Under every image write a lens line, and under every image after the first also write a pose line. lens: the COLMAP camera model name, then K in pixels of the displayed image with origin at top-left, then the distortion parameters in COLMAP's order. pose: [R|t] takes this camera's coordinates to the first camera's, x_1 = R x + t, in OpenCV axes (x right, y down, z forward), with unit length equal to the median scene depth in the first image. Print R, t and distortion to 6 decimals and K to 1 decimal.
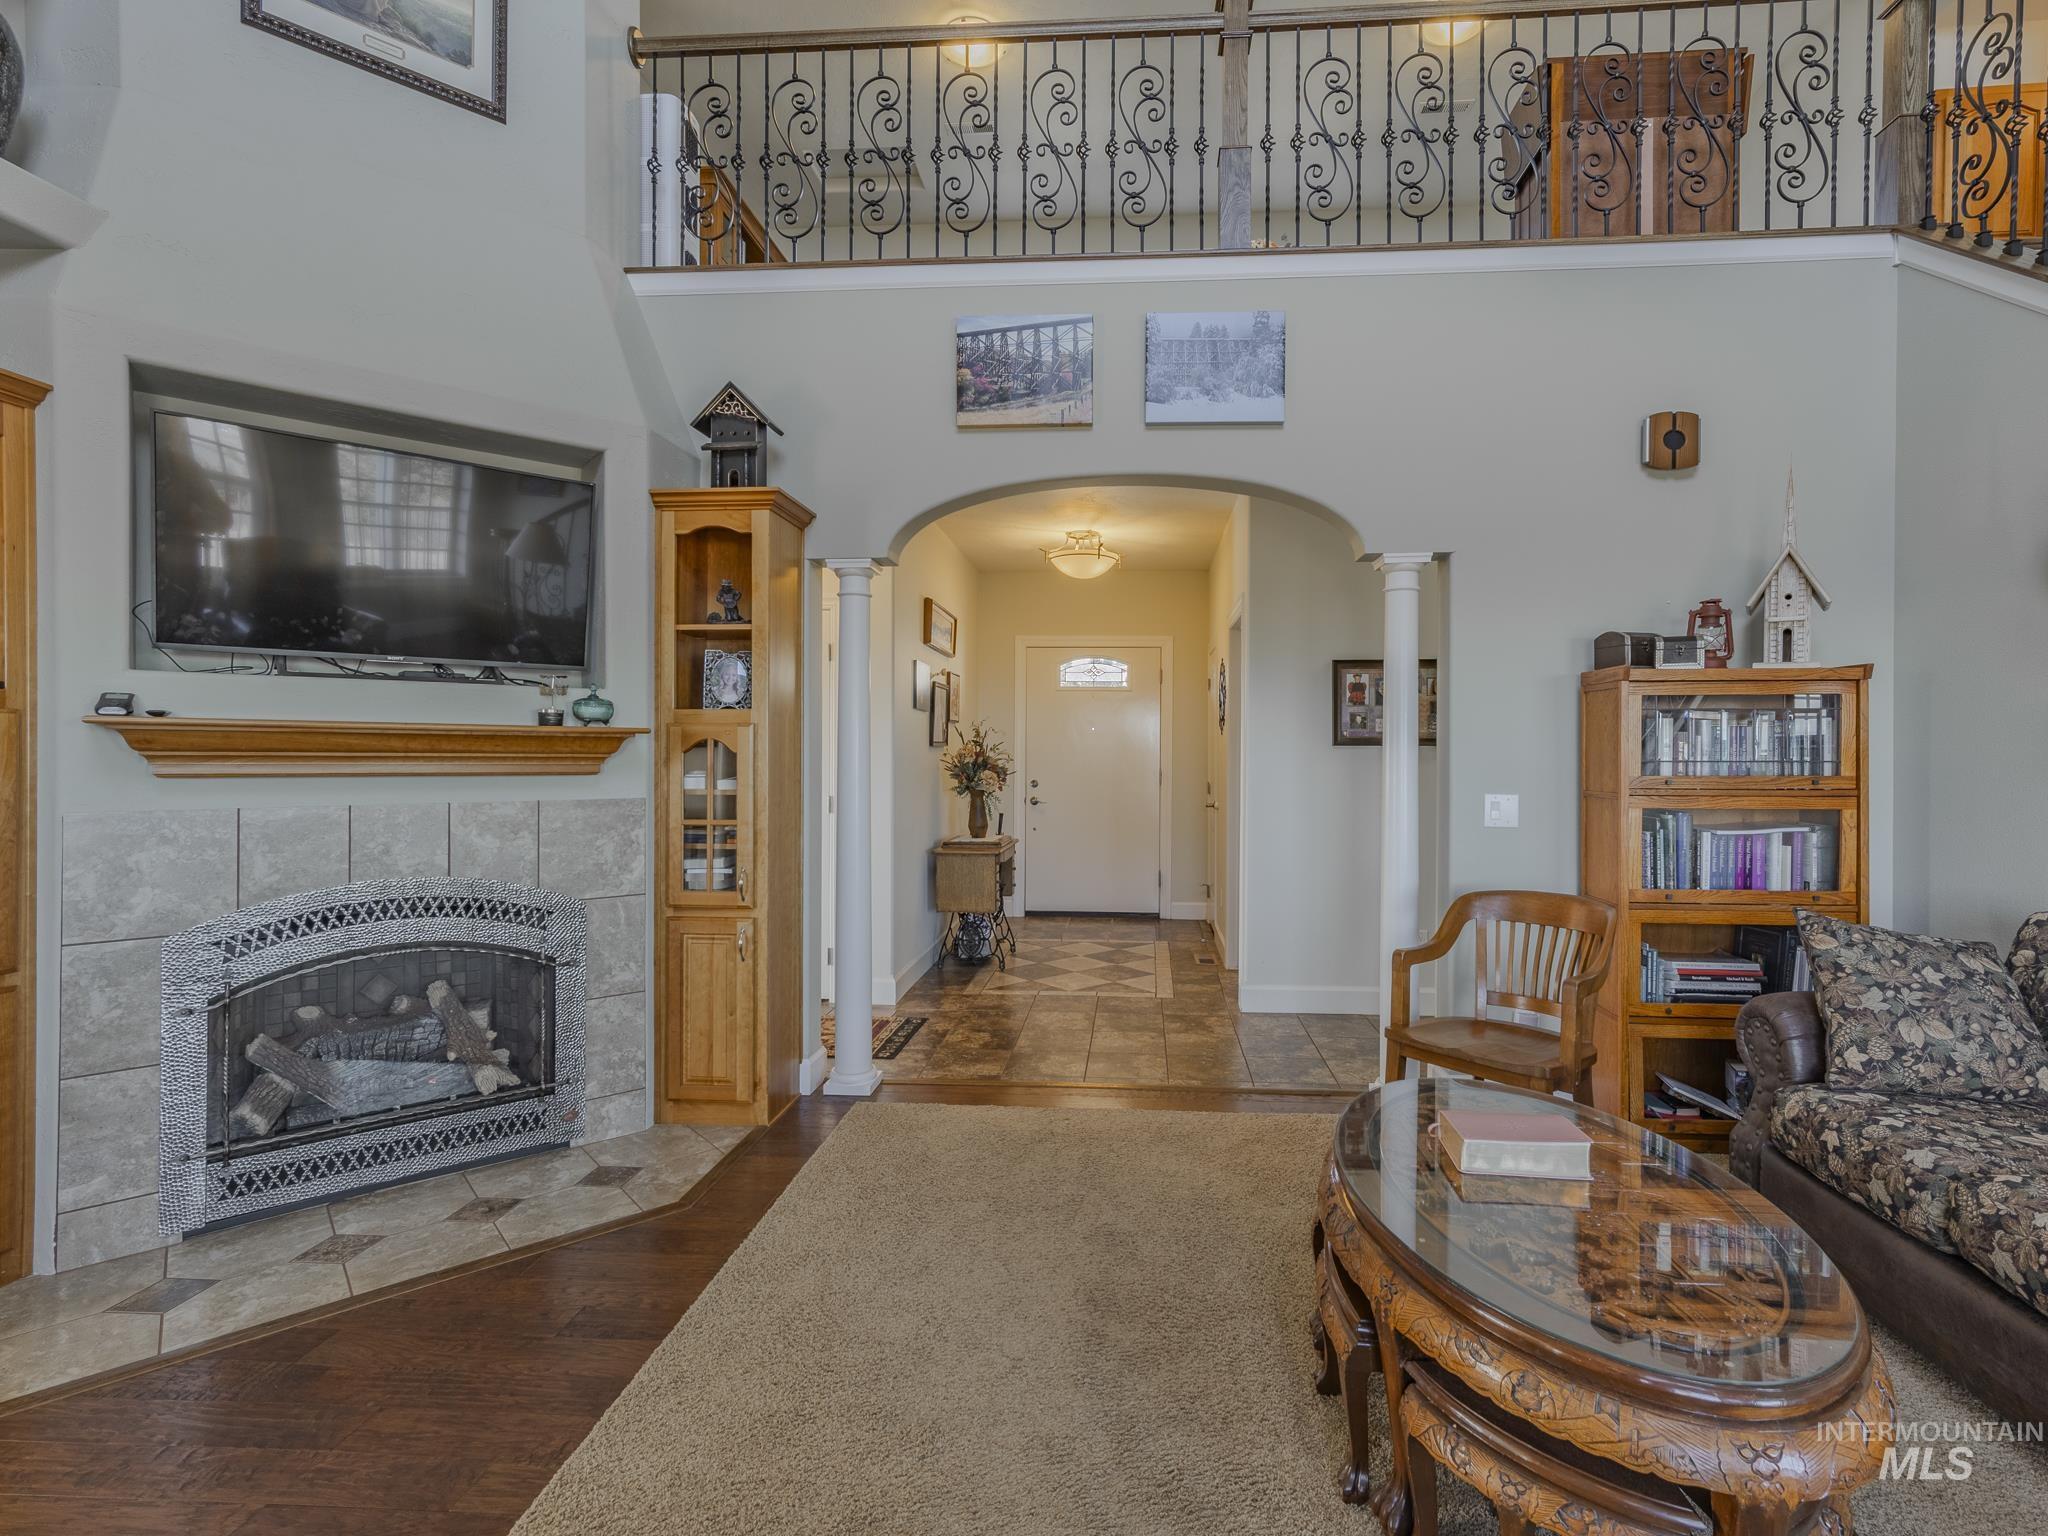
lens RADIAL K [[929.2, 0, 1024.0], [0, 929.2, 768.0], [0, 0, 1]] dist [0.000043, 0.000003]
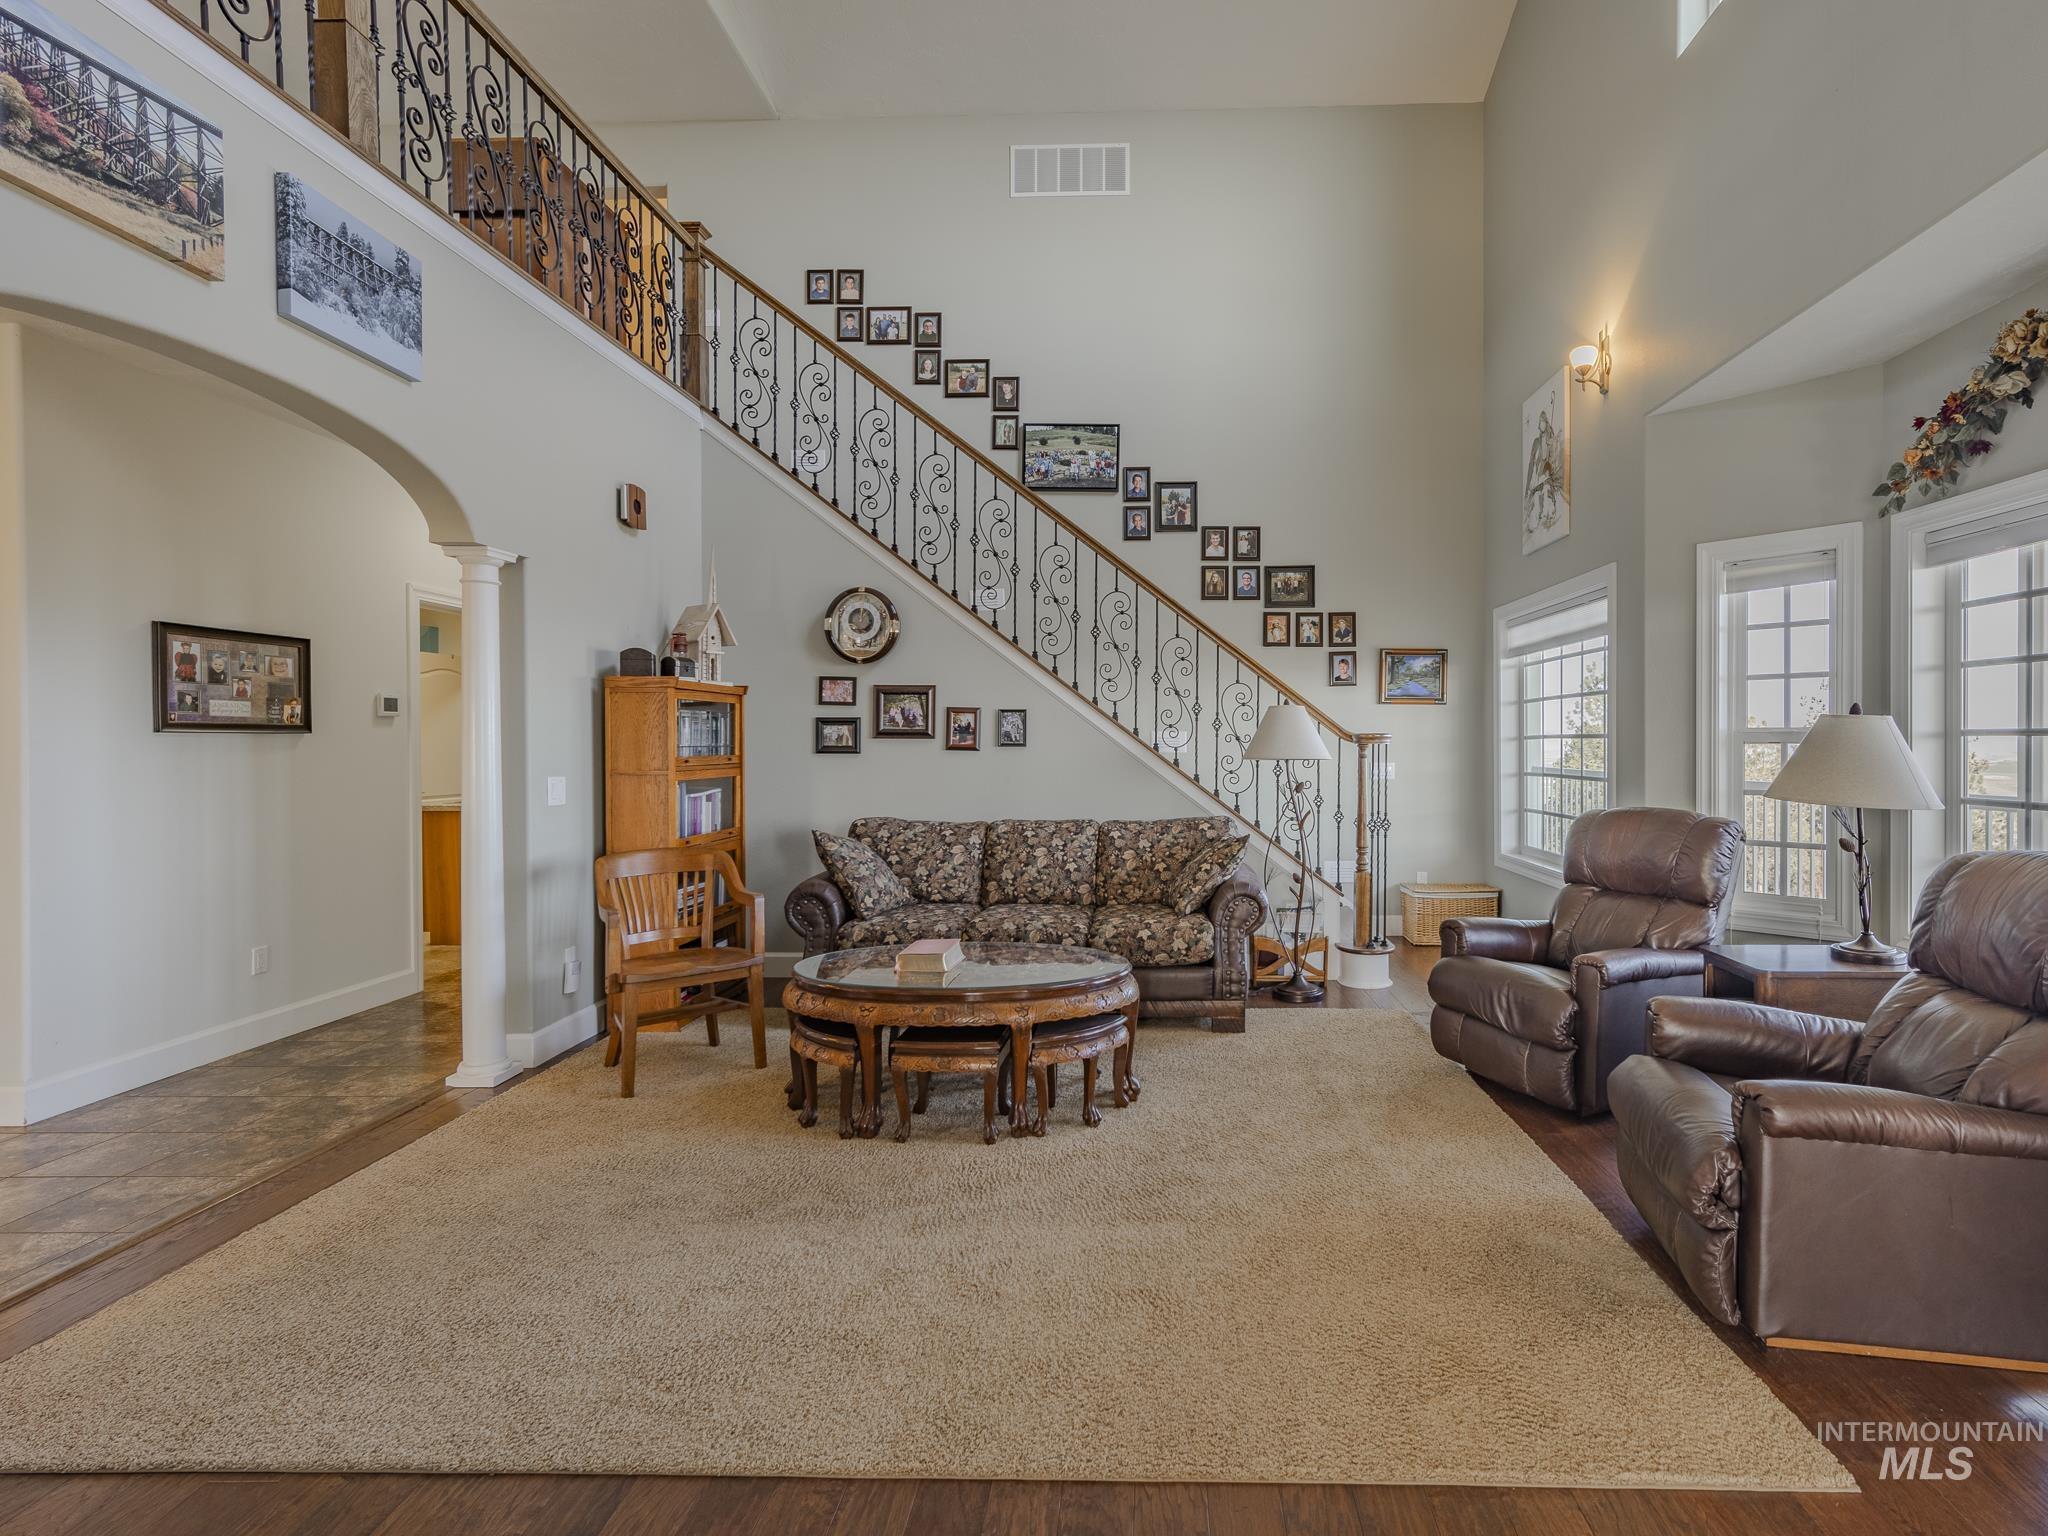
lens RADIAL K [[1012.7, 0, 1024.0], [0, 1012.7, 768.0], [0, 0, 1]] dist [-0.000250, -0.000145]
pose [[0.047944, -0.024210, 0.998557, -0.534359], [0.018758, 0.999552, 0.023334, -0.000307], [-0.998674, 0.017613, 0.048376, 0.271368]]
